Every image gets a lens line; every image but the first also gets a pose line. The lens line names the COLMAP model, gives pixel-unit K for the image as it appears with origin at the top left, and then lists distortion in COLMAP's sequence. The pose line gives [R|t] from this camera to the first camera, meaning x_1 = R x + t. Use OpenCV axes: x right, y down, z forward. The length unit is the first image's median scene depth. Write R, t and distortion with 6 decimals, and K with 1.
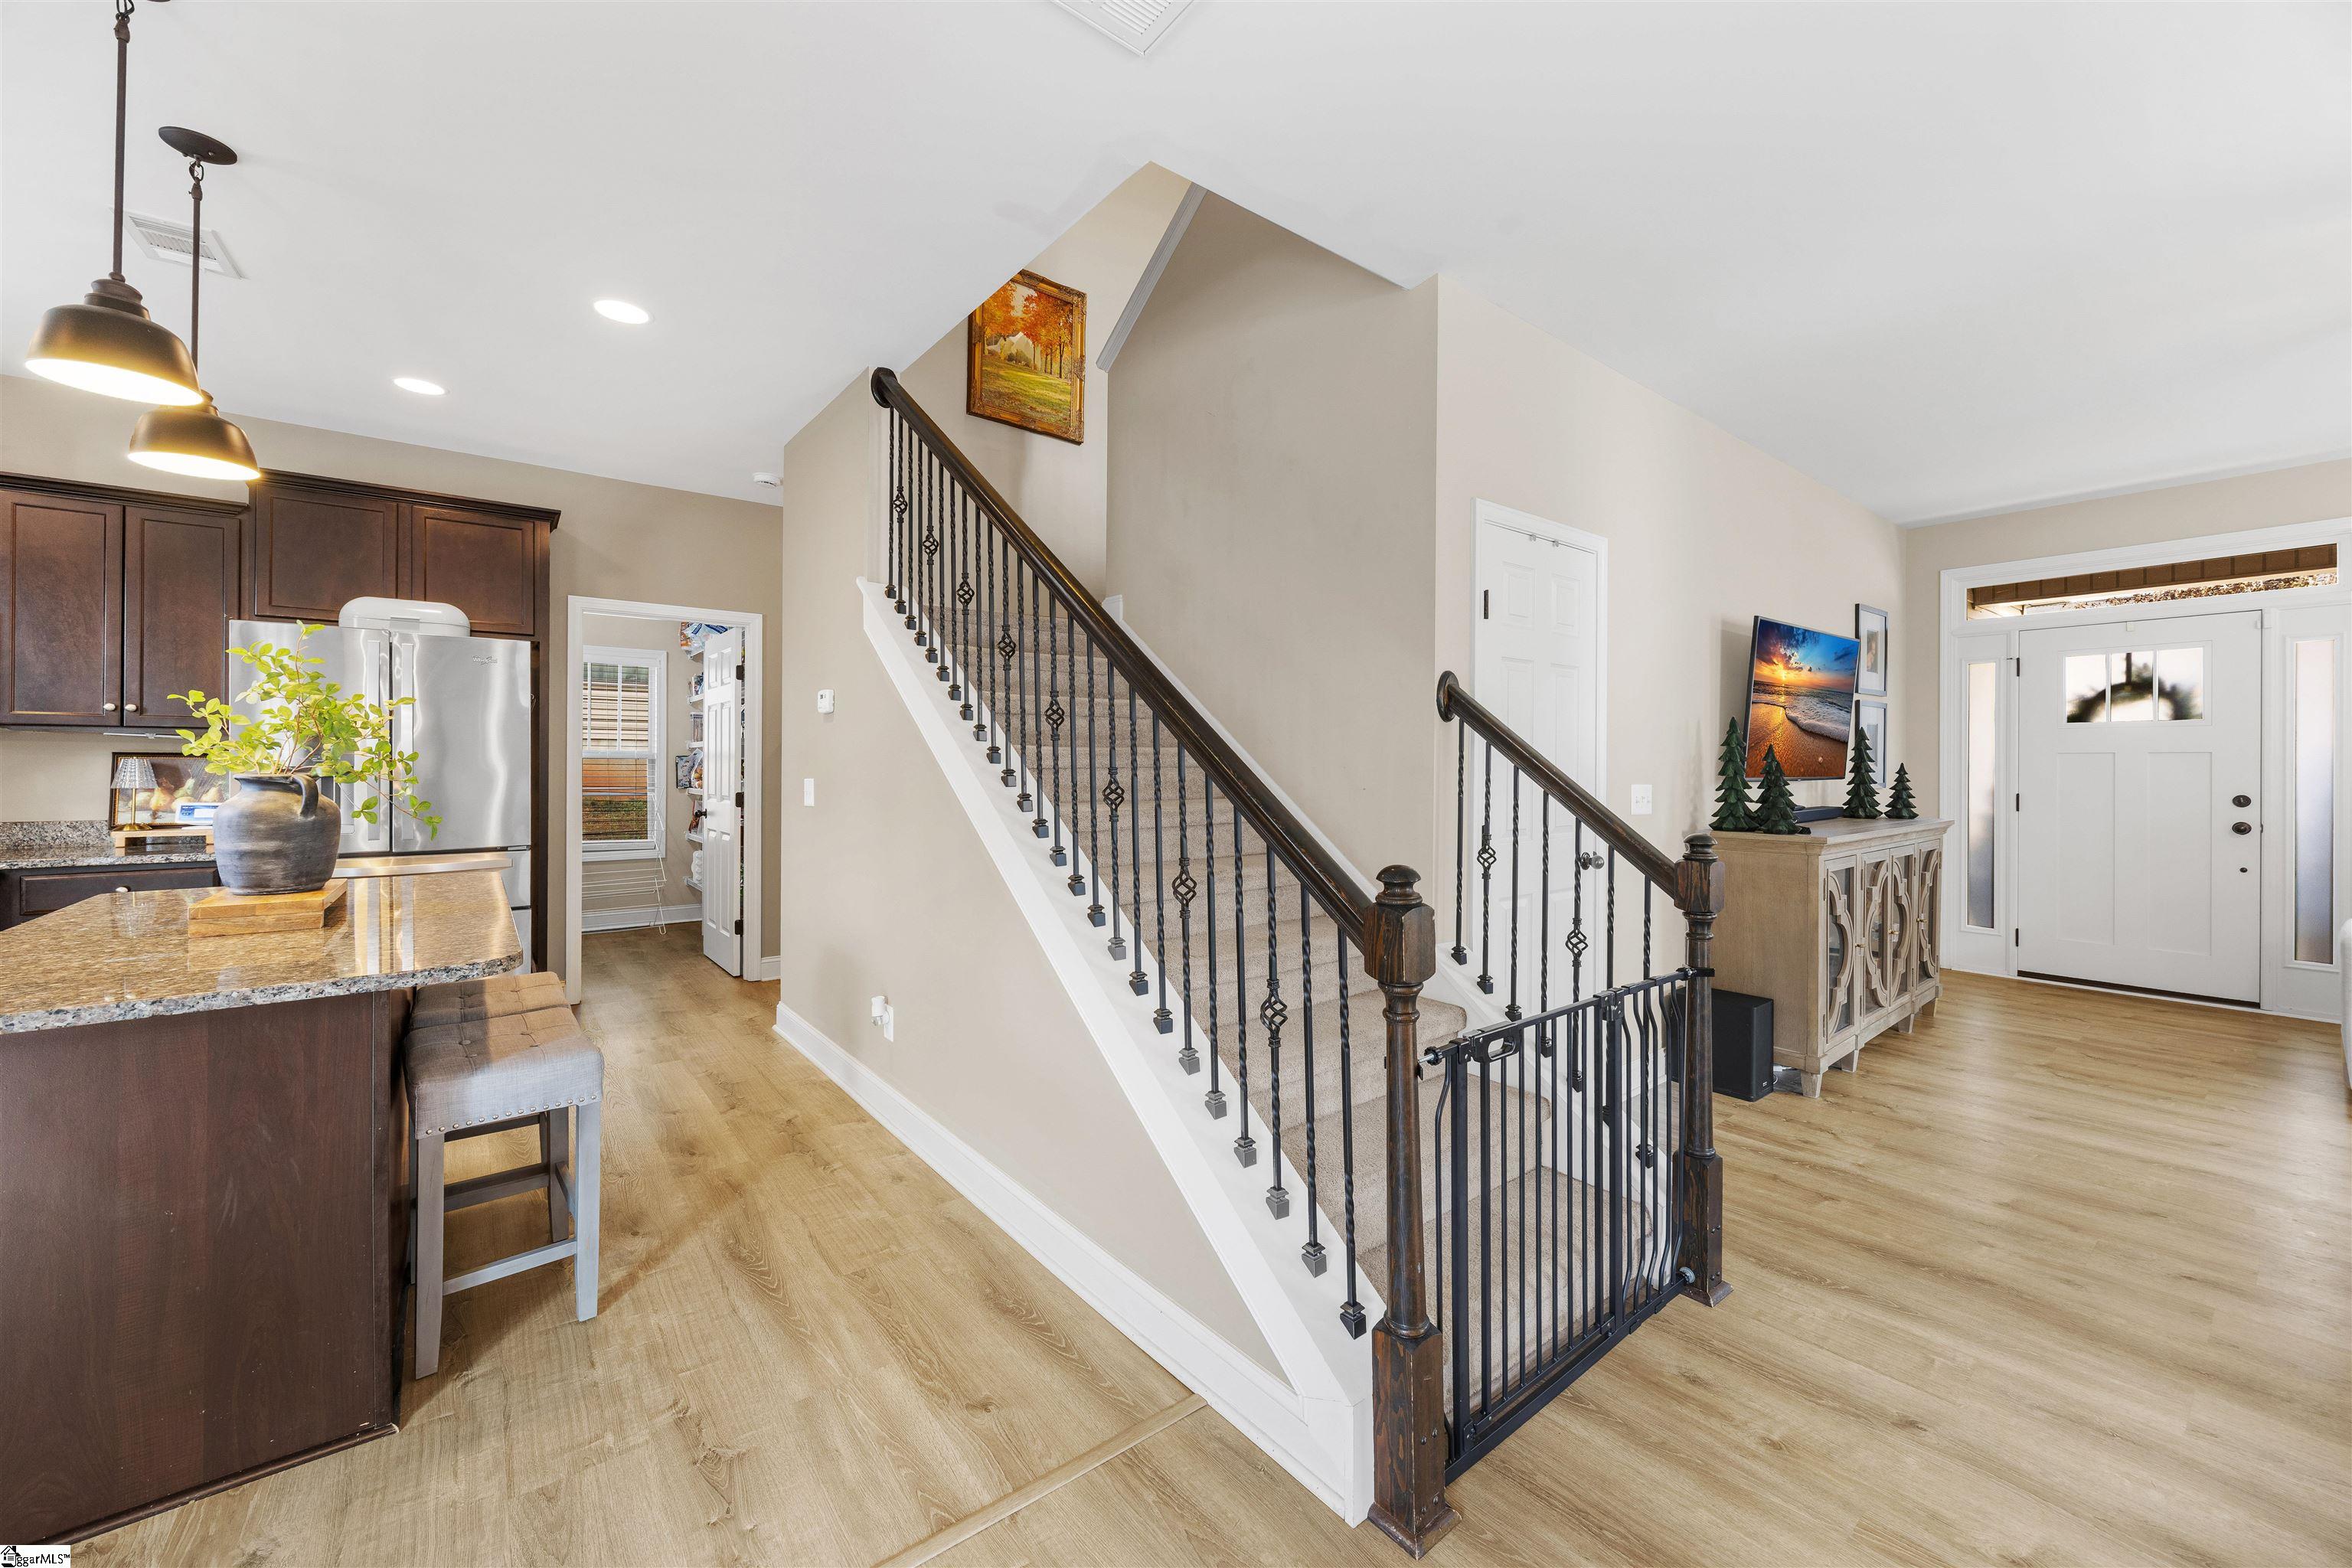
lens RADIAL K [[910.0, 0, 1162.8], [0, 910.0, 767.3], [0, 0, 1]] dist [0.004086, 0.000430]
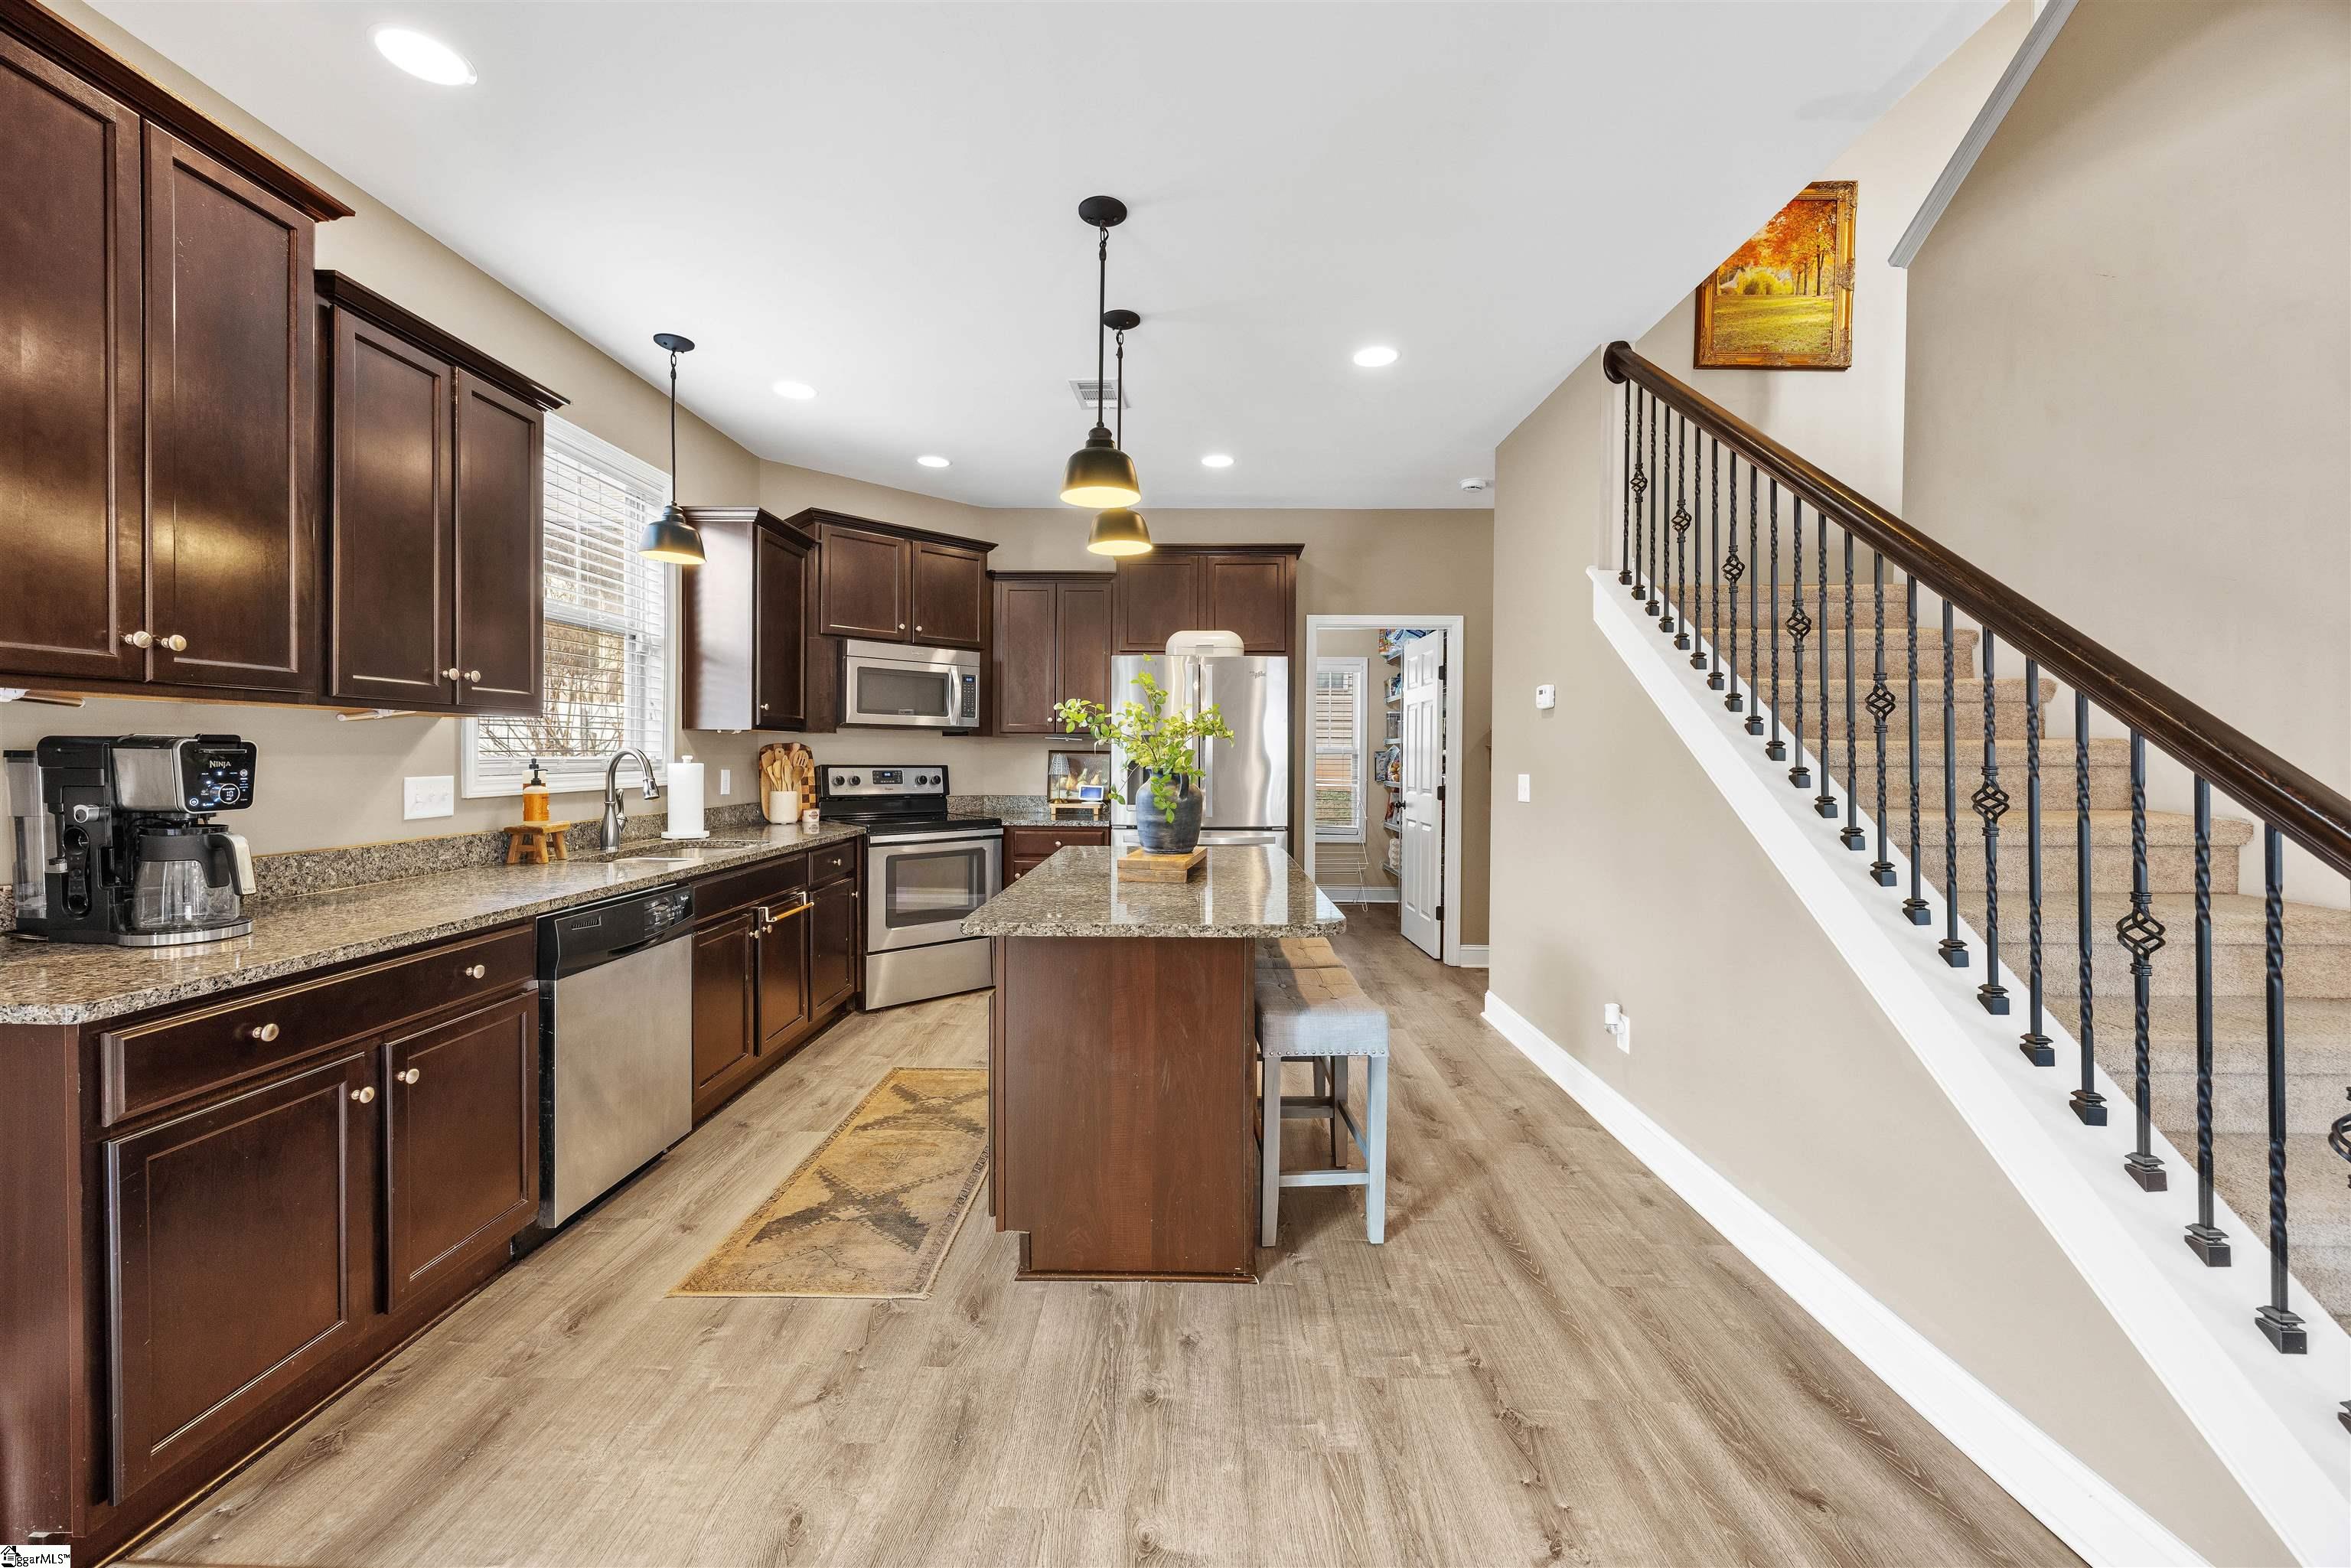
lens RADIAL K [[909.6, 0, 1170.8], [0, 909.6, 769.5], [0, 0, 1]] dist [0.004086, 0.000430]
pose [[0.780591, 0.010024, -0.624962, -0.103644], [-0.005046, 0.999940, 0.009735, -0.000831], [0.625022, -0.004446, 0.780594, -0.044270]]
